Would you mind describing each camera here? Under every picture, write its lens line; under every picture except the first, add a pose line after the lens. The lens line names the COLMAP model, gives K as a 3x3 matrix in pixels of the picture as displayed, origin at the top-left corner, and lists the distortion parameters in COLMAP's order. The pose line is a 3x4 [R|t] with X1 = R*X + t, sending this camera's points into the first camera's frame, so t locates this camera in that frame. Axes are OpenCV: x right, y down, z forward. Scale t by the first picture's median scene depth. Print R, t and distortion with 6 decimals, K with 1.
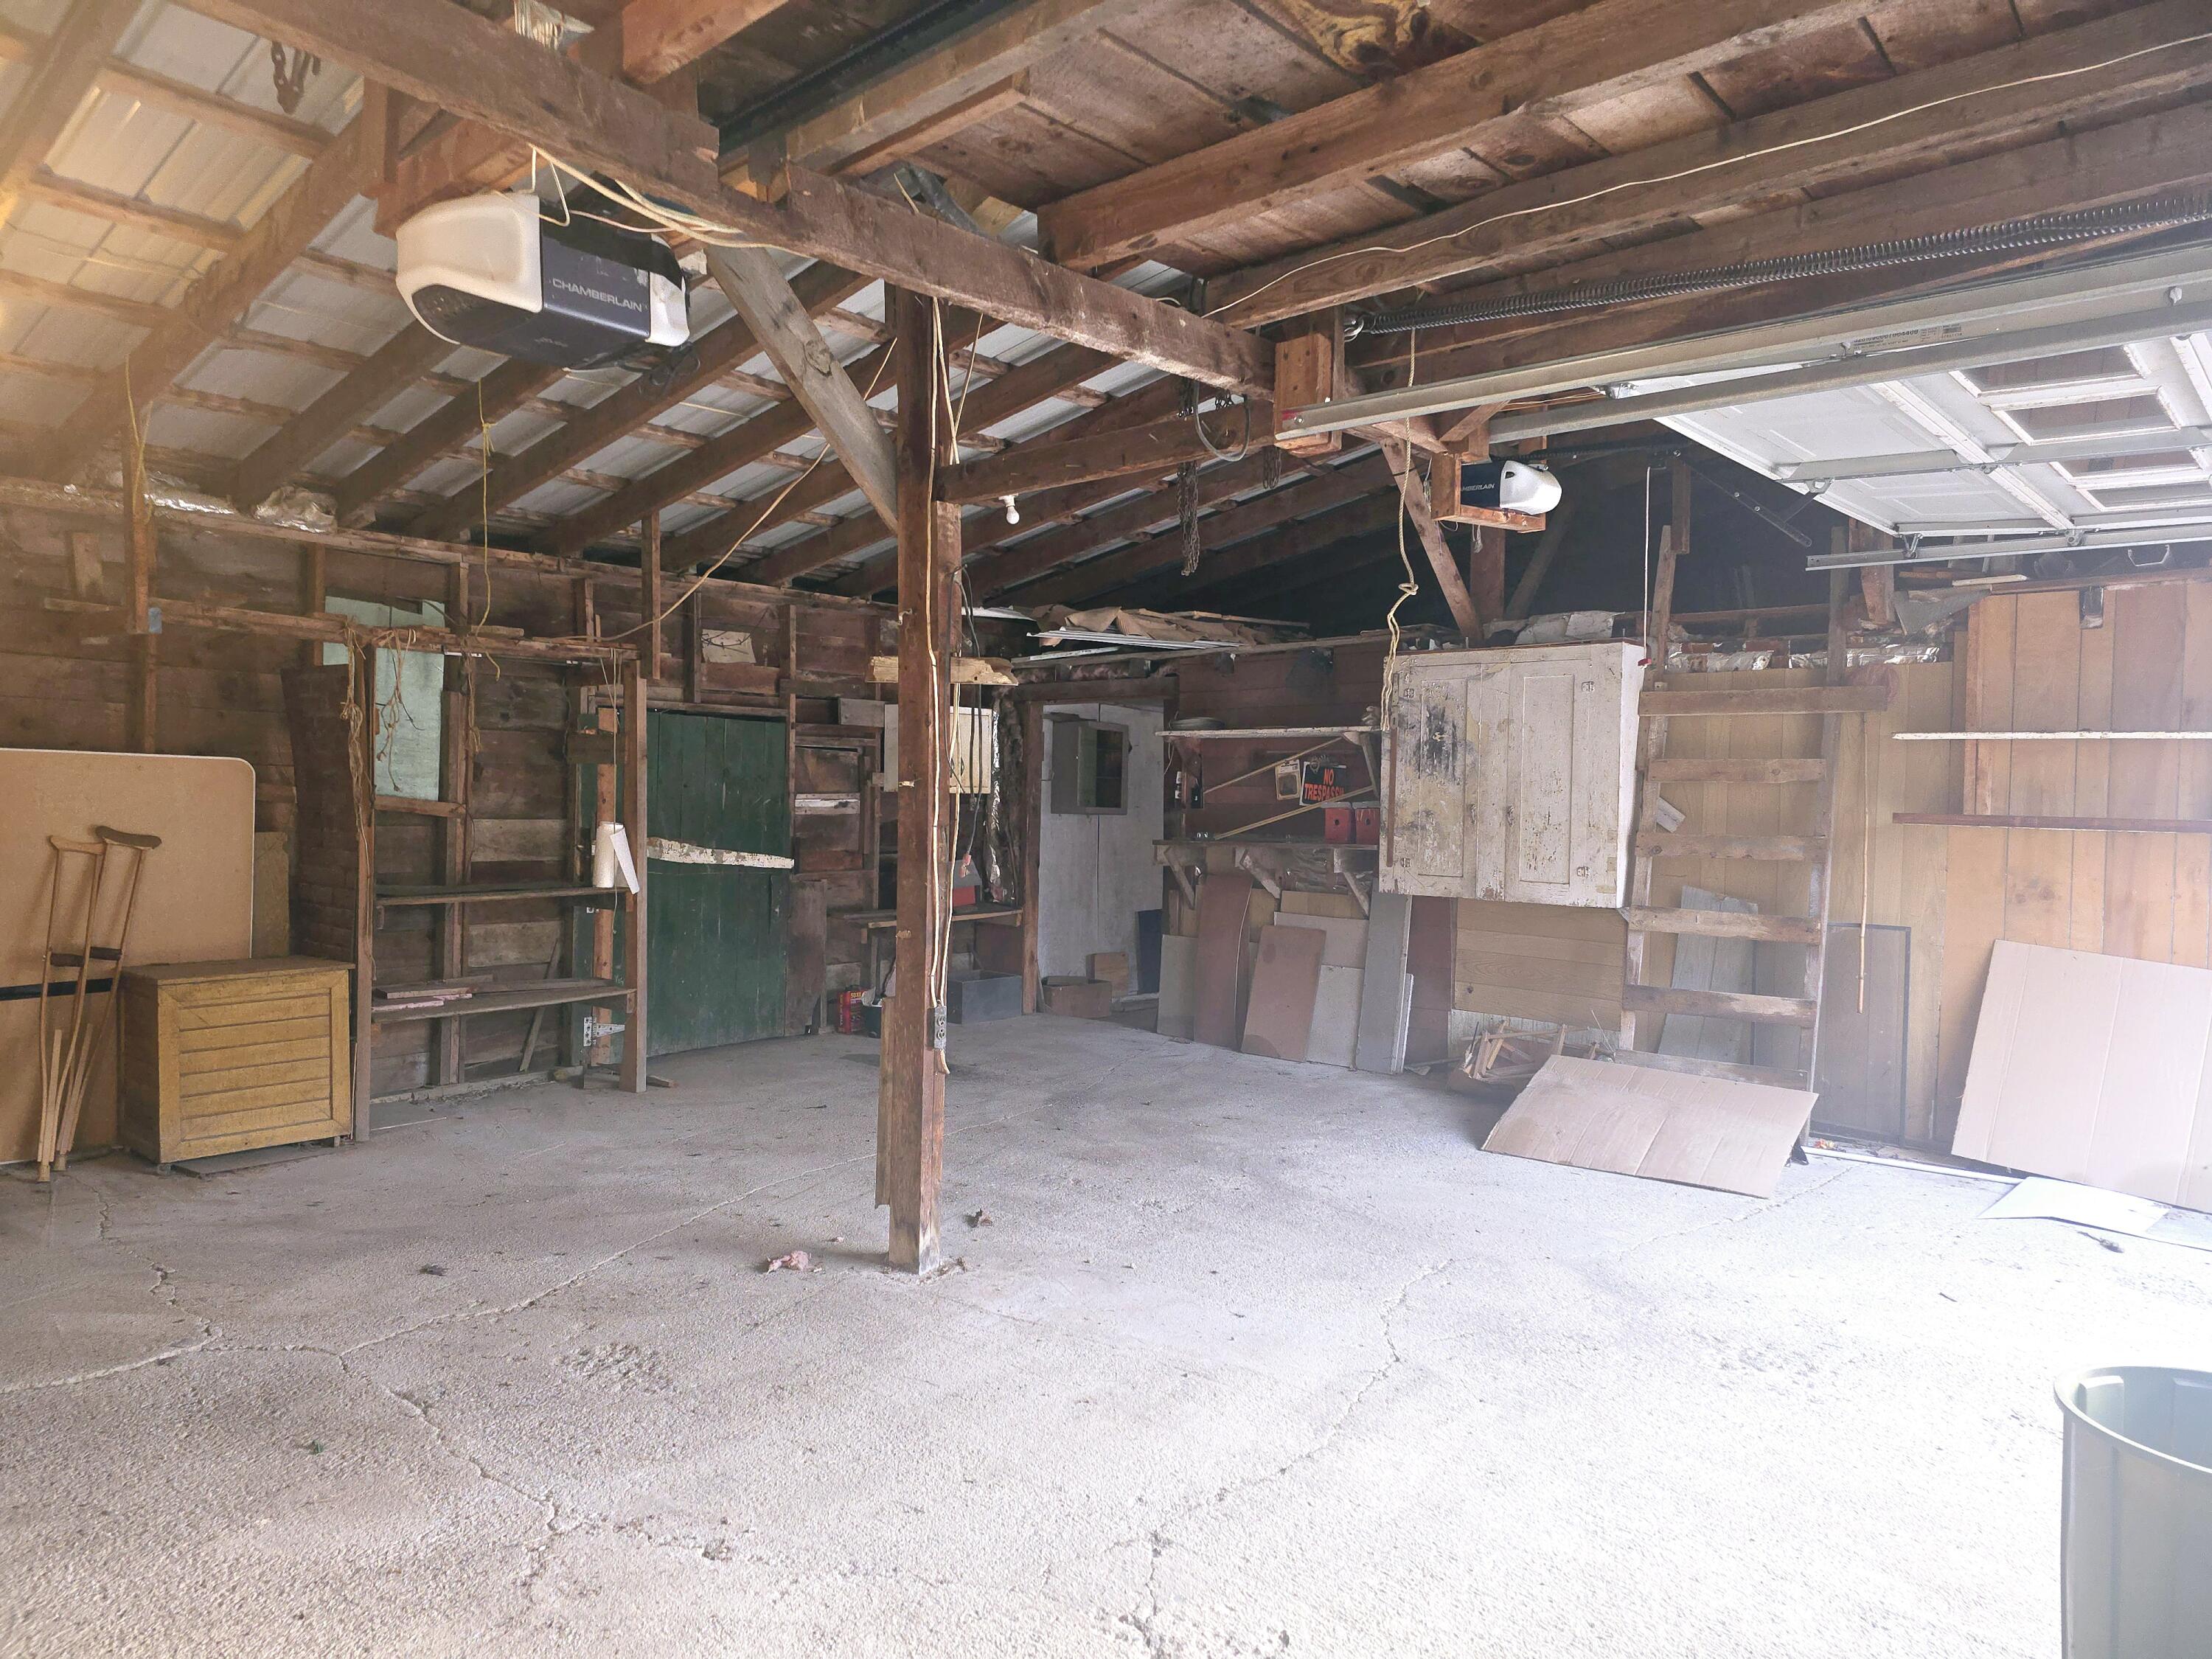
lens RADIAL K [[1470.4, 0, 1106.0], [0, 1470.4, 829.5], [0, 0, 1]] dist [0.041450, -0.001295]
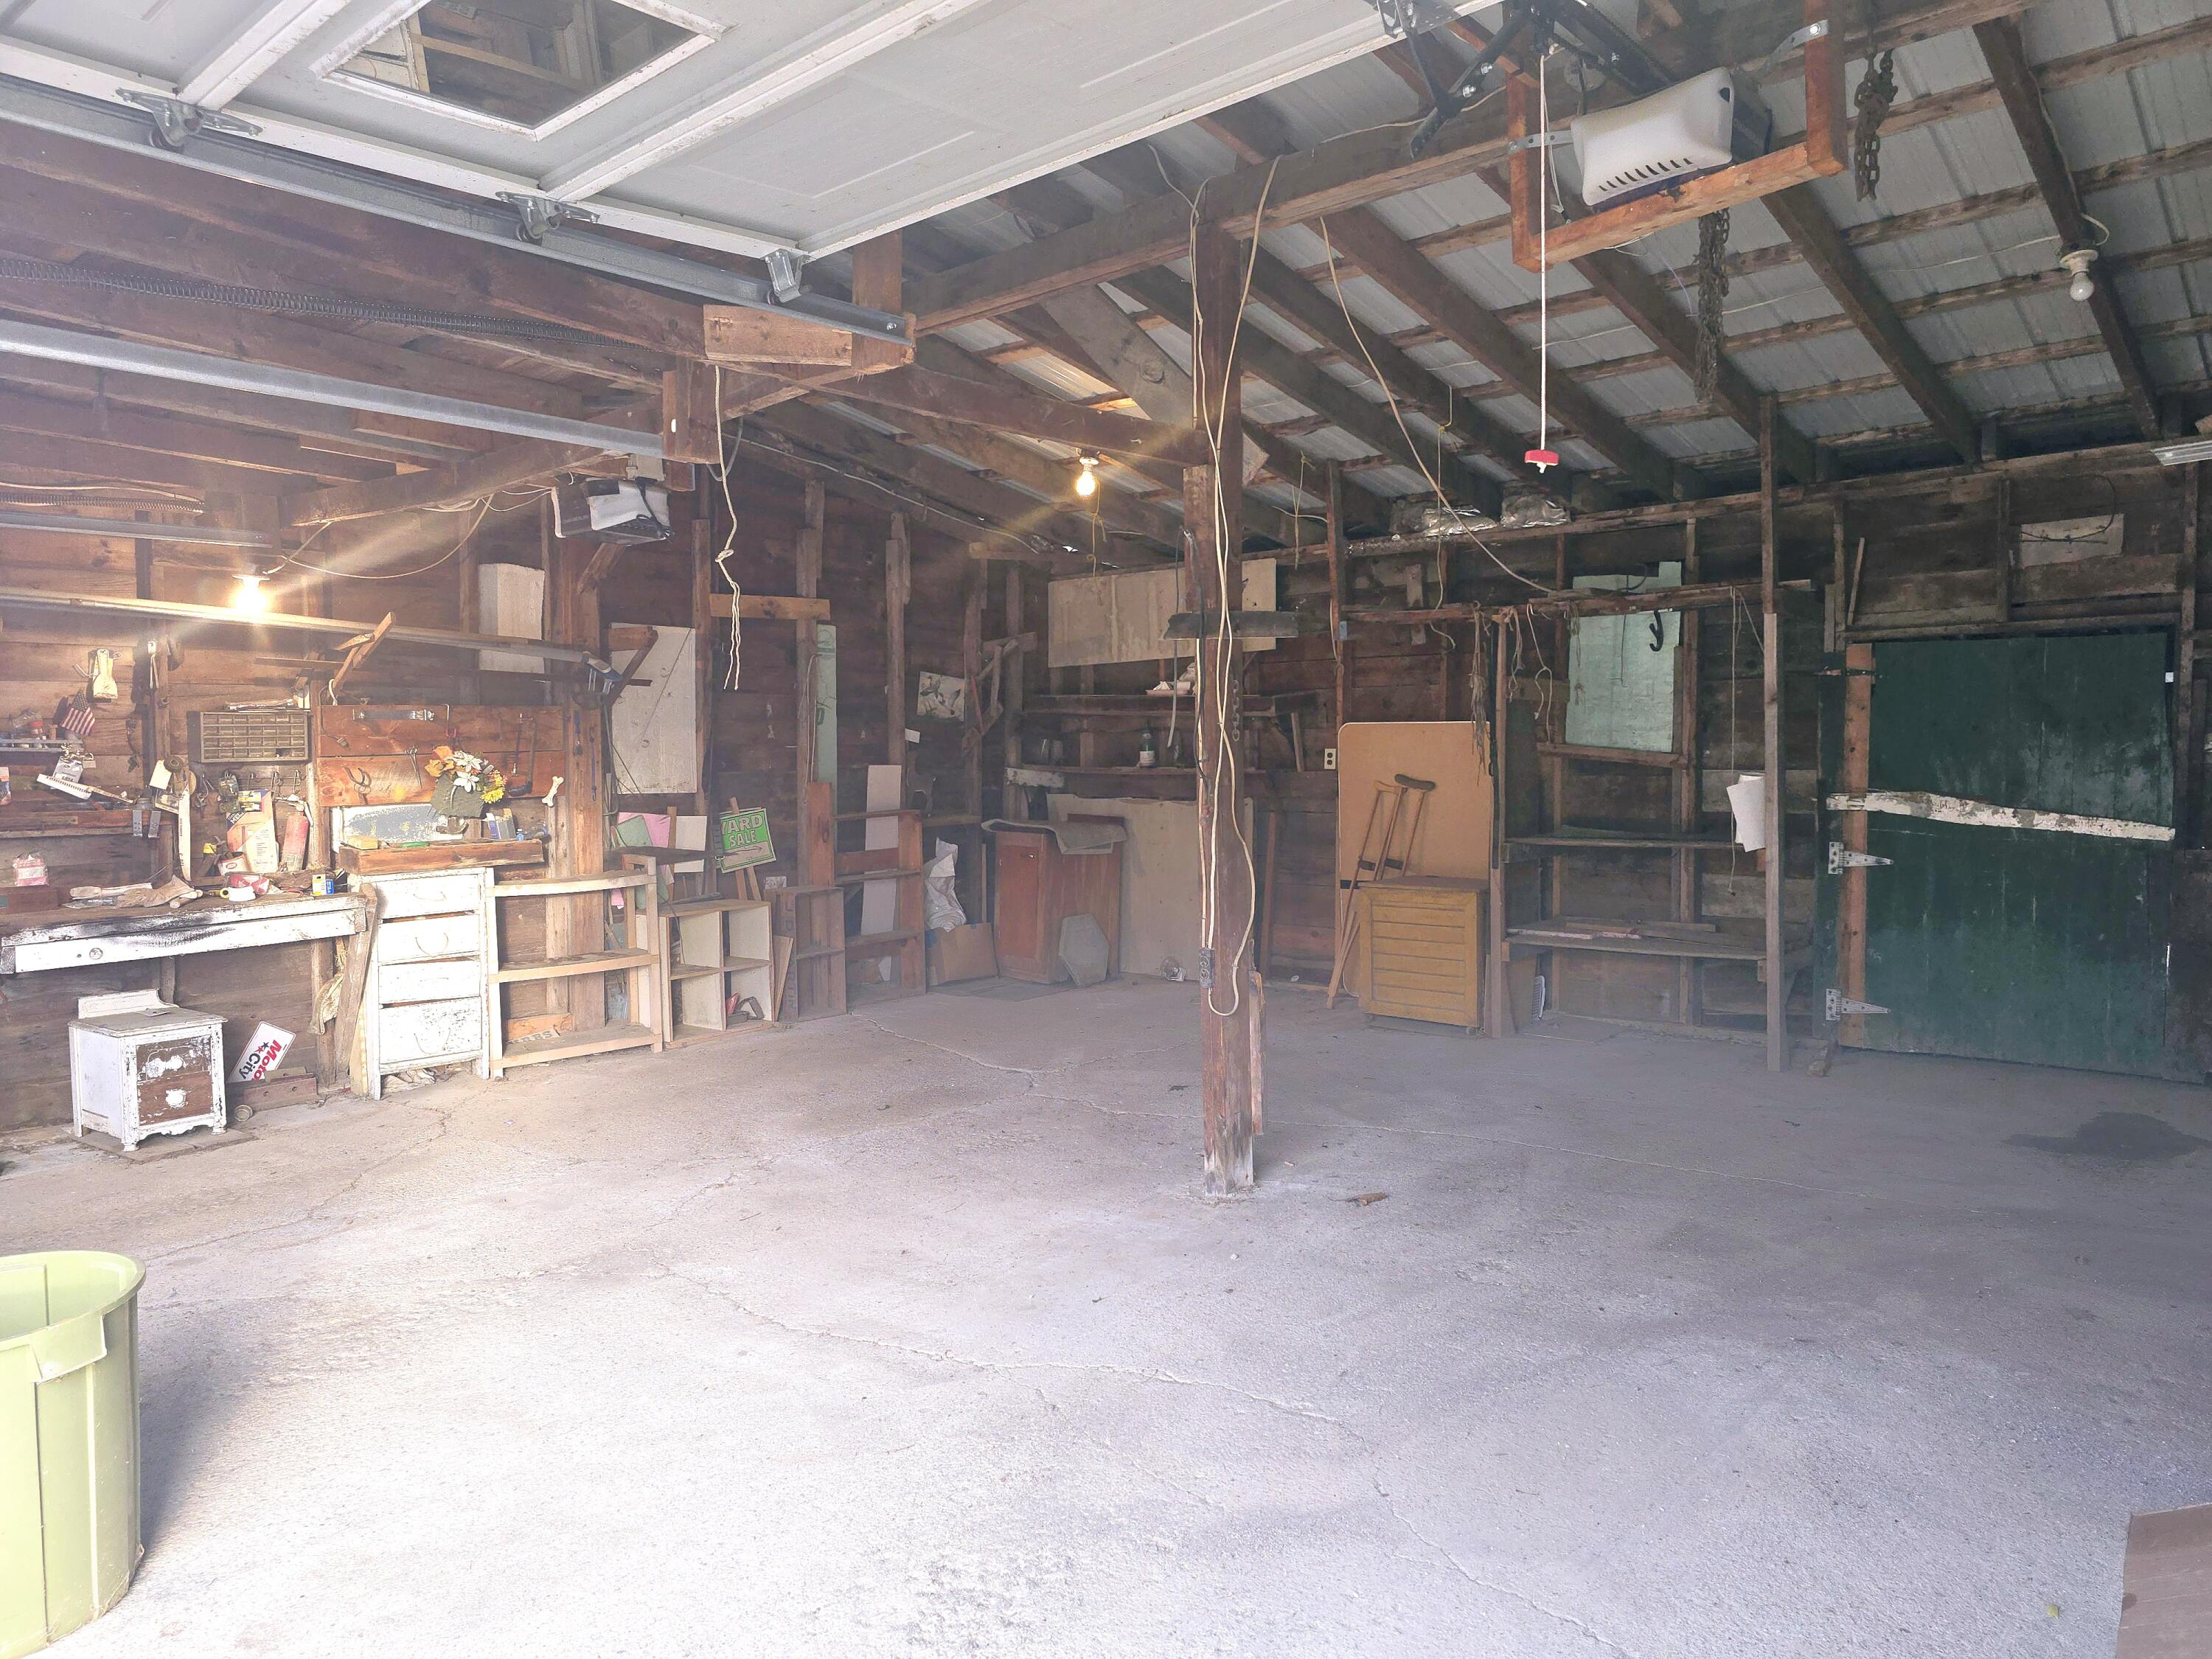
lens RADIAL K [[1487.6, 0, 1106.0], [0, 1487.6, 829.5], [0, 0, 1]] dist [0.115527, -0.073840]
pose [[0.000102, 0.044227, -0.999022, 0.763940], [-0.009328, 0.998978, 0.044224, -0.010067], [0.999956, 0.009314, 0.000515, 0.739087]]
